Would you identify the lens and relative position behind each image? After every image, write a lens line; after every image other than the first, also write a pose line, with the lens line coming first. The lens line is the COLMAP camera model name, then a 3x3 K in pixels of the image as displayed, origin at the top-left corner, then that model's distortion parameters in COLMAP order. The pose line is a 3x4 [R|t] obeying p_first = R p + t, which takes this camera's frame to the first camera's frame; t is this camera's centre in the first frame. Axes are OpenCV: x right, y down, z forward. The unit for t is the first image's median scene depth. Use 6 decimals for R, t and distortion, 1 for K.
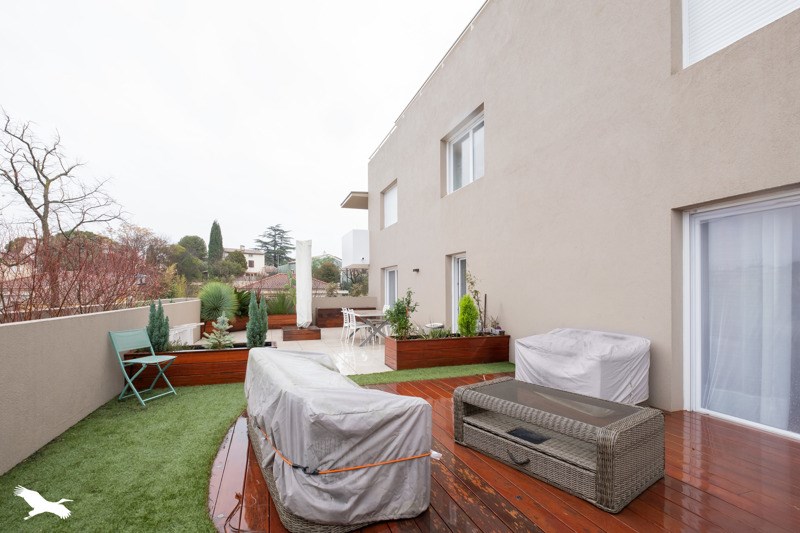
lens RADIAL K [[352.3, 0, 397.0], [0, 352.3, 291.5], [0, 0, 1]] dist [-0.000178, -0.000095]
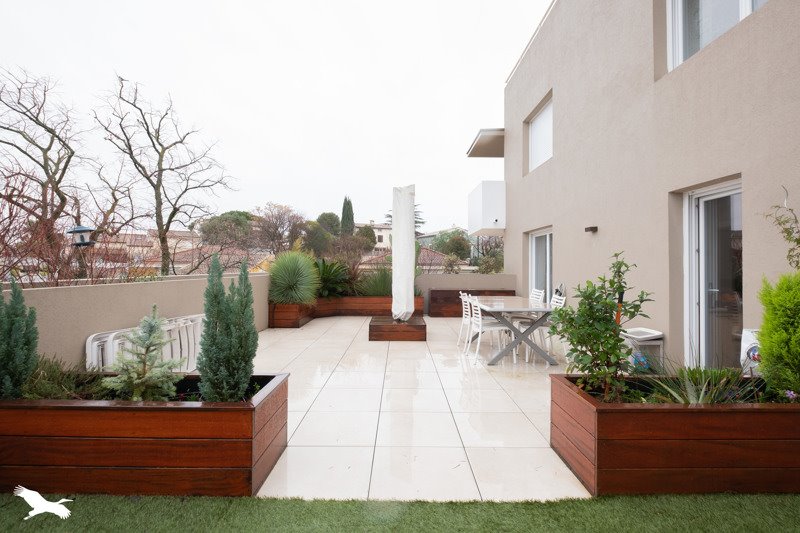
lens RADIAL K [[319.8, 0, 415.5], [0, 319.8, 265.2], [0, 0, 1]] dist [0.000373, 0.000026]
pose [[0.941619, 0.008284, -0.336579, -0.037921], [-0.012163, 0.999882, -0.009419, 0.005816], [0.336461, 0.012963, 0.941608, 0.399519]]
